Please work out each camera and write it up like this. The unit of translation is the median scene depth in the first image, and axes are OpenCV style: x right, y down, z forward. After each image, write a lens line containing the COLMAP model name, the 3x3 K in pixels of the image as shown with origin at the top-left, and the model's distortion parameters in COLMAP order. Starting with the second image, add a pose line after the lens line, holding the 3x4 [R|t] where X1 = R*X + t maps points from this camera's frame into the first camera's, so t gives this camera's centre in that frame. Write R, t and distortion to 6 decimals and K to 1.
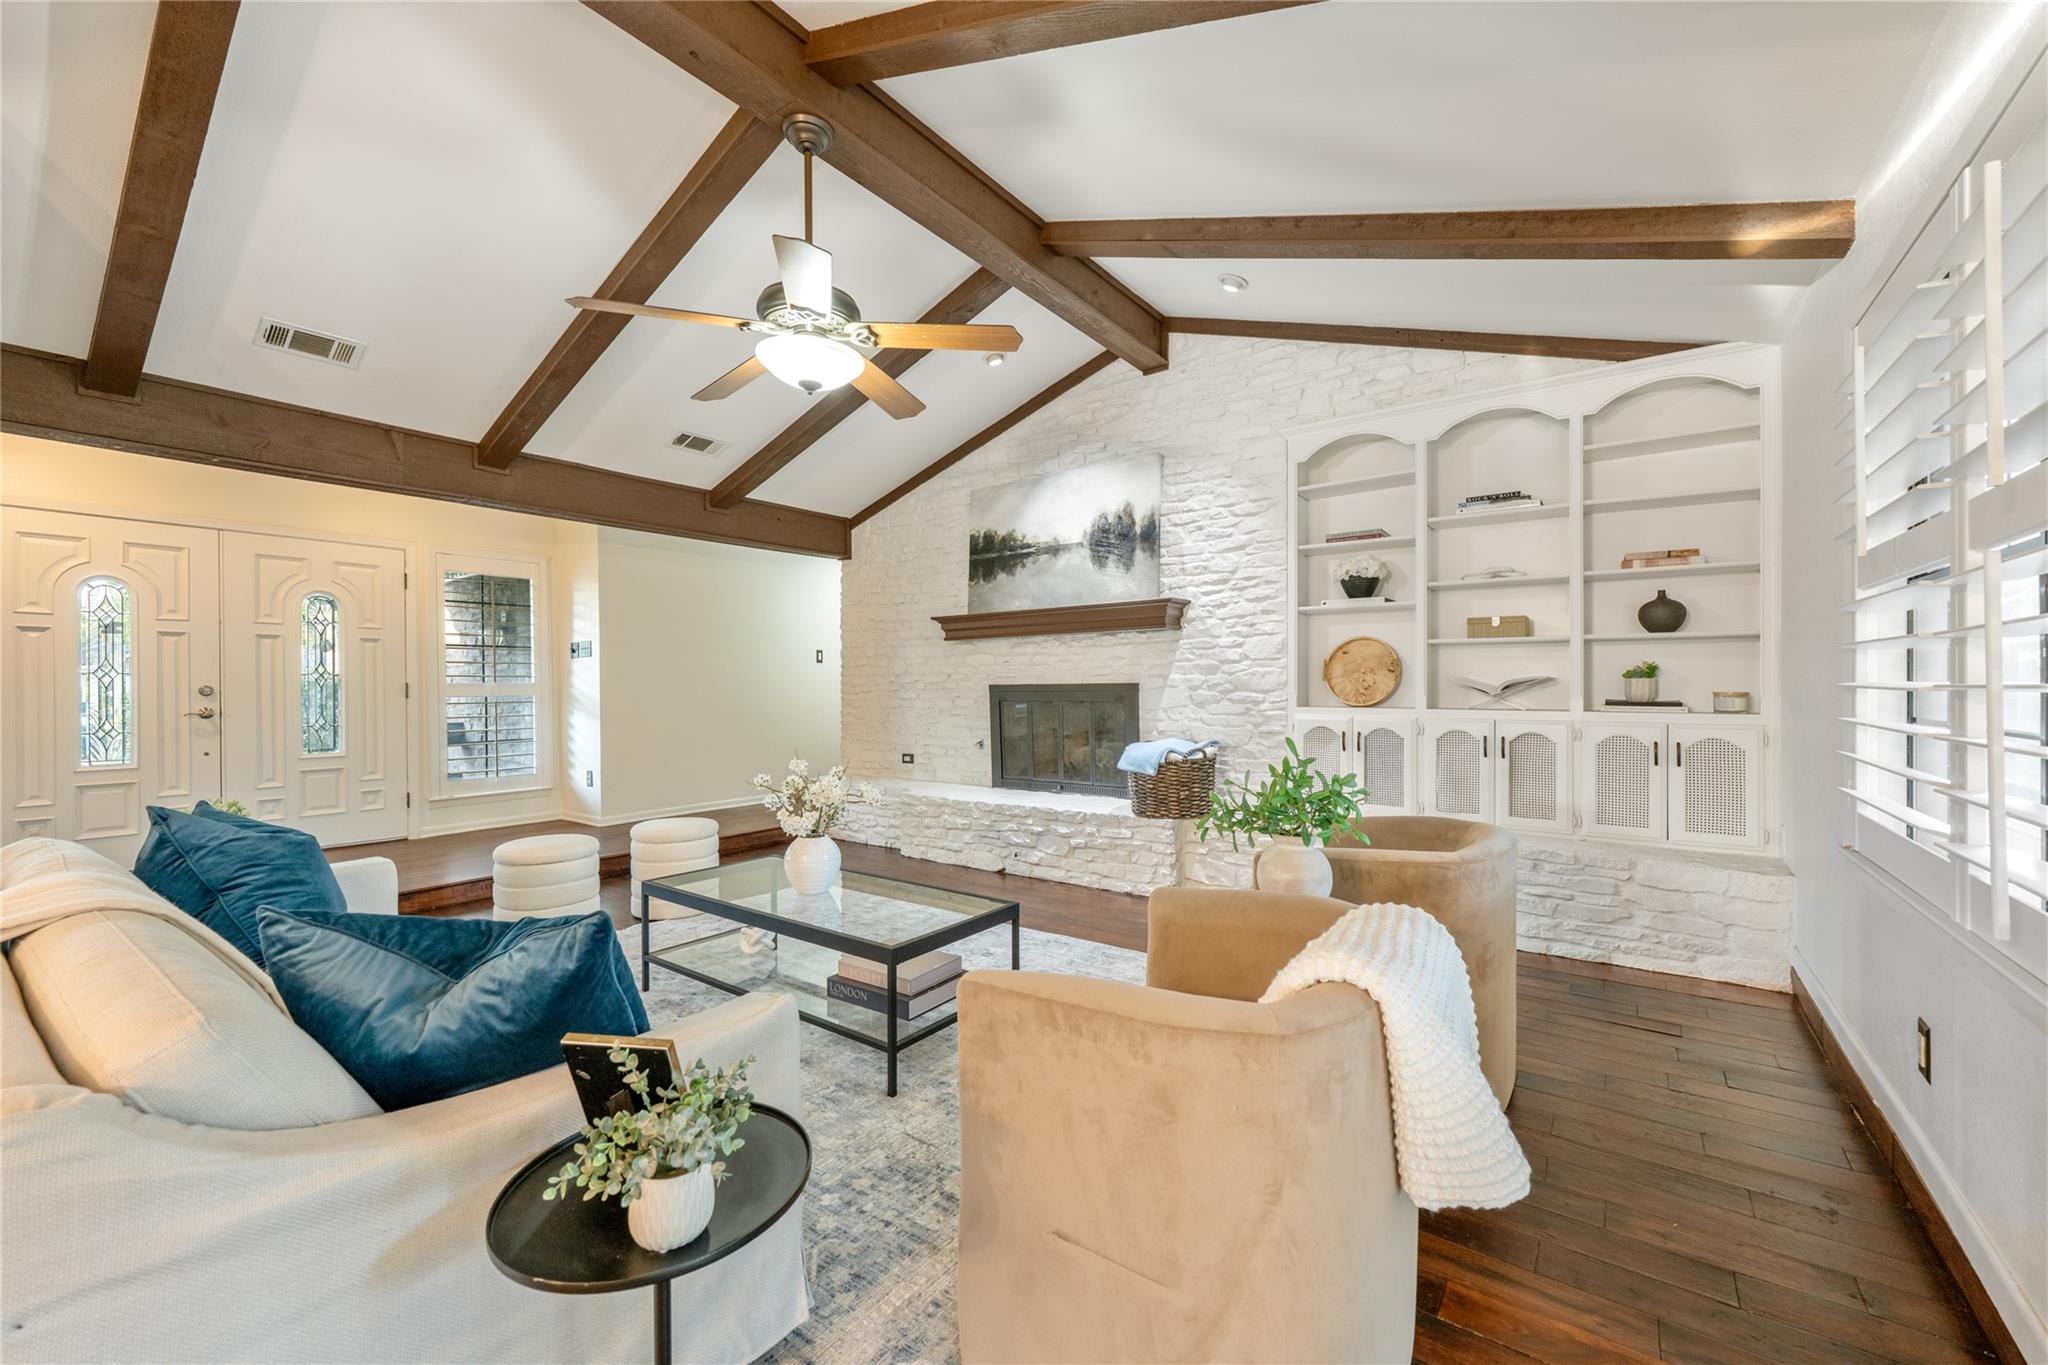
lens RADIAL K [[811.8, 0, 1026.1], [0, 811.8, 680.1], [0, 0, 1]] dist [0.001056, -0.000075]
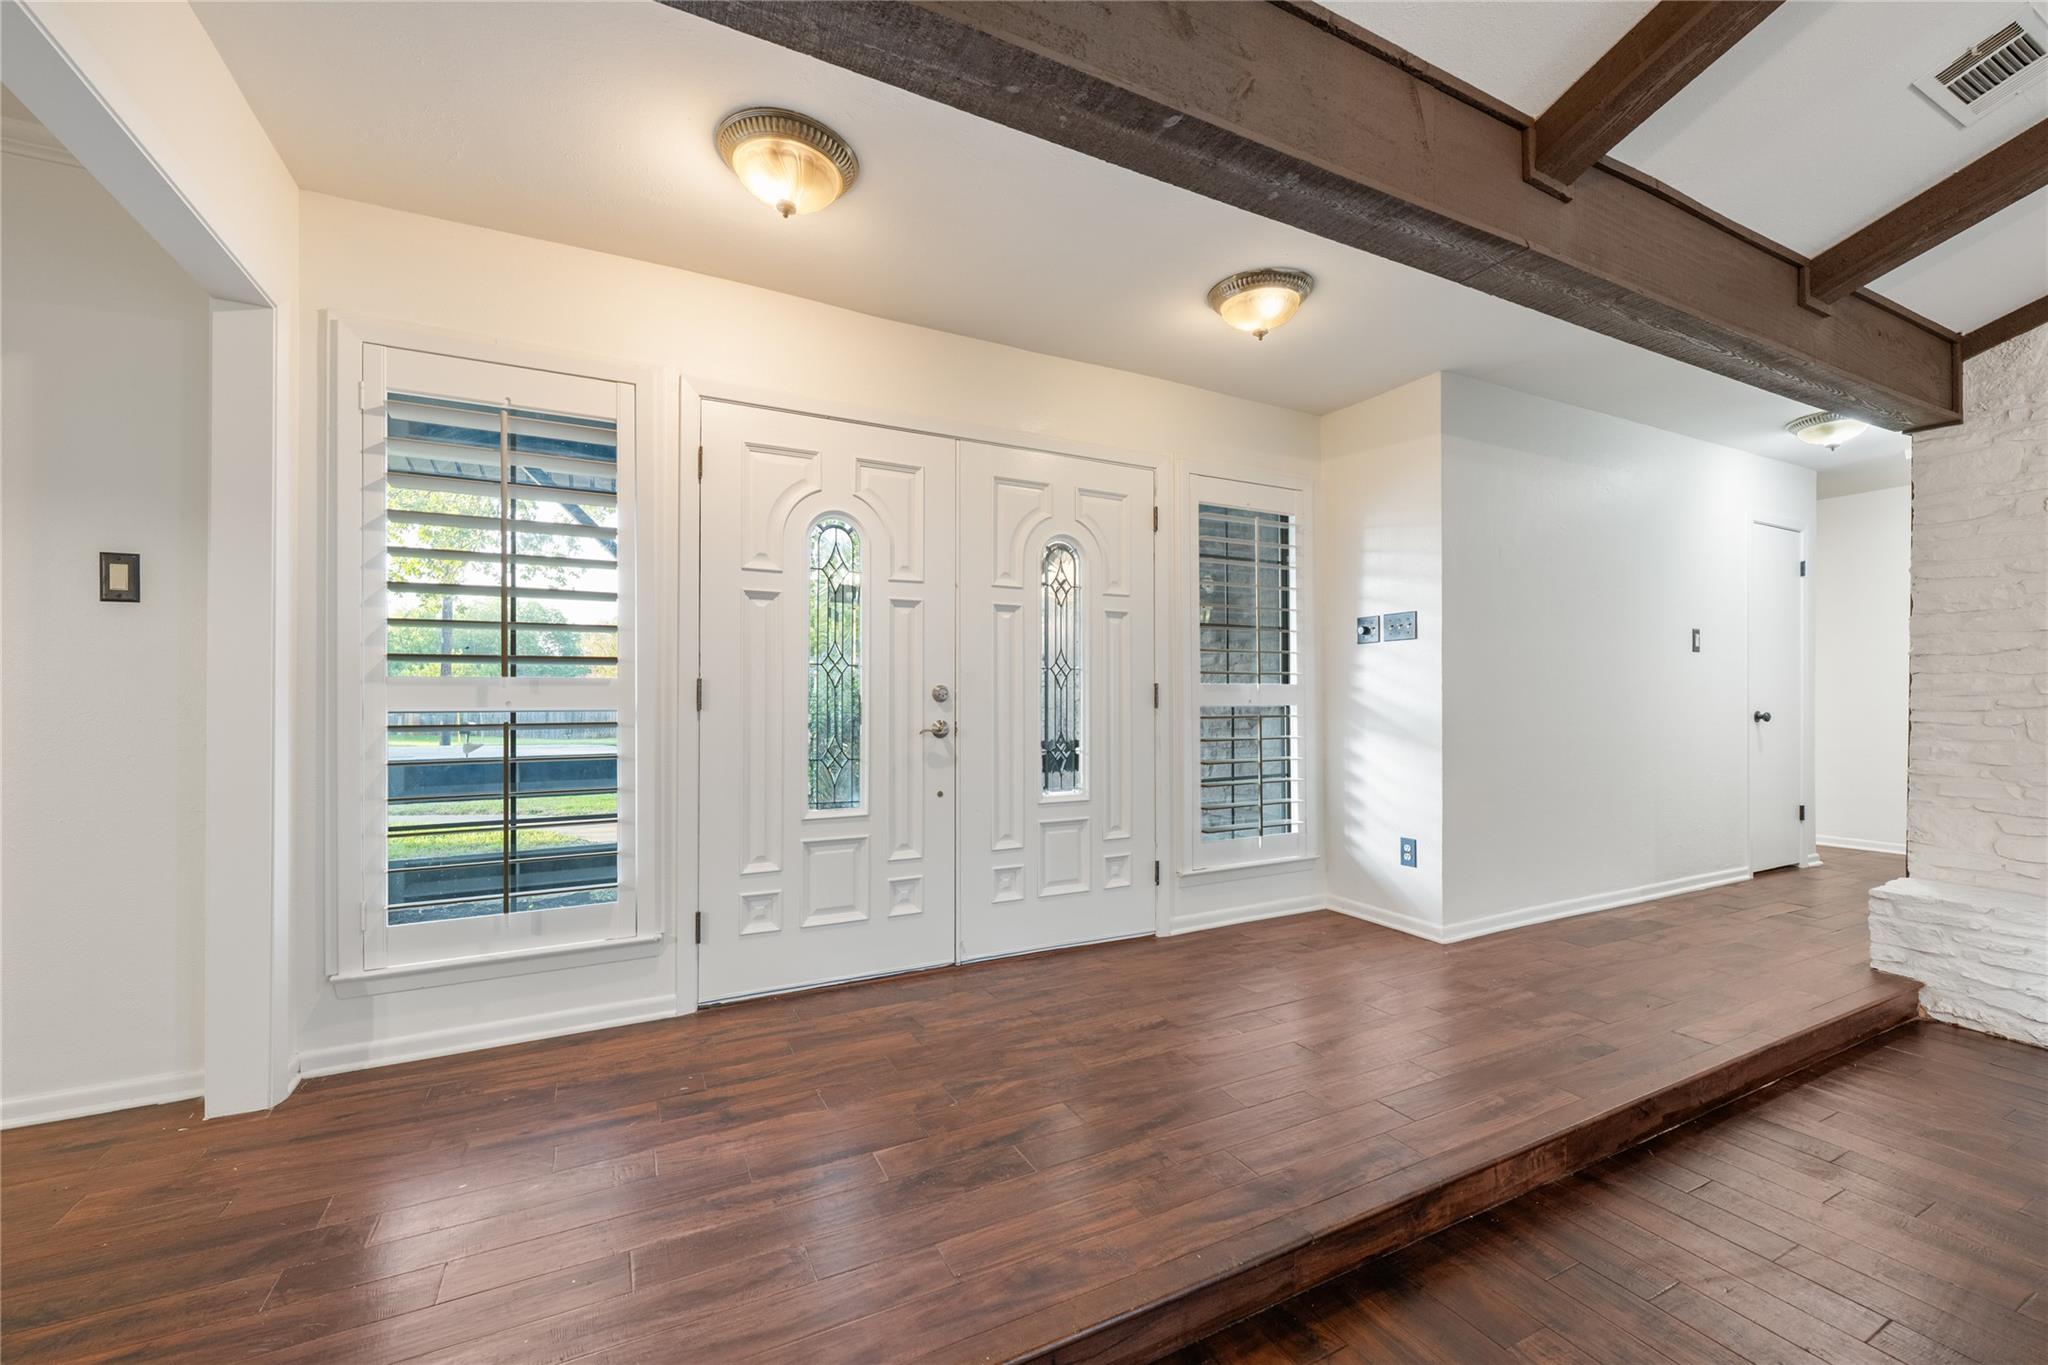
lens RADIAL K [[811.8, 0, 1015.3], [0, 811.8, 676.6], [0, 0, 1]] dist [0.001056, -0.000075]
pose [[0.891114, 0.008295, -0.453704, -0.577782], [-0.009132, 0.999958, 0.000346, -0.000636], [0.453688, 0.003835, 0.891152, 0.400305]]
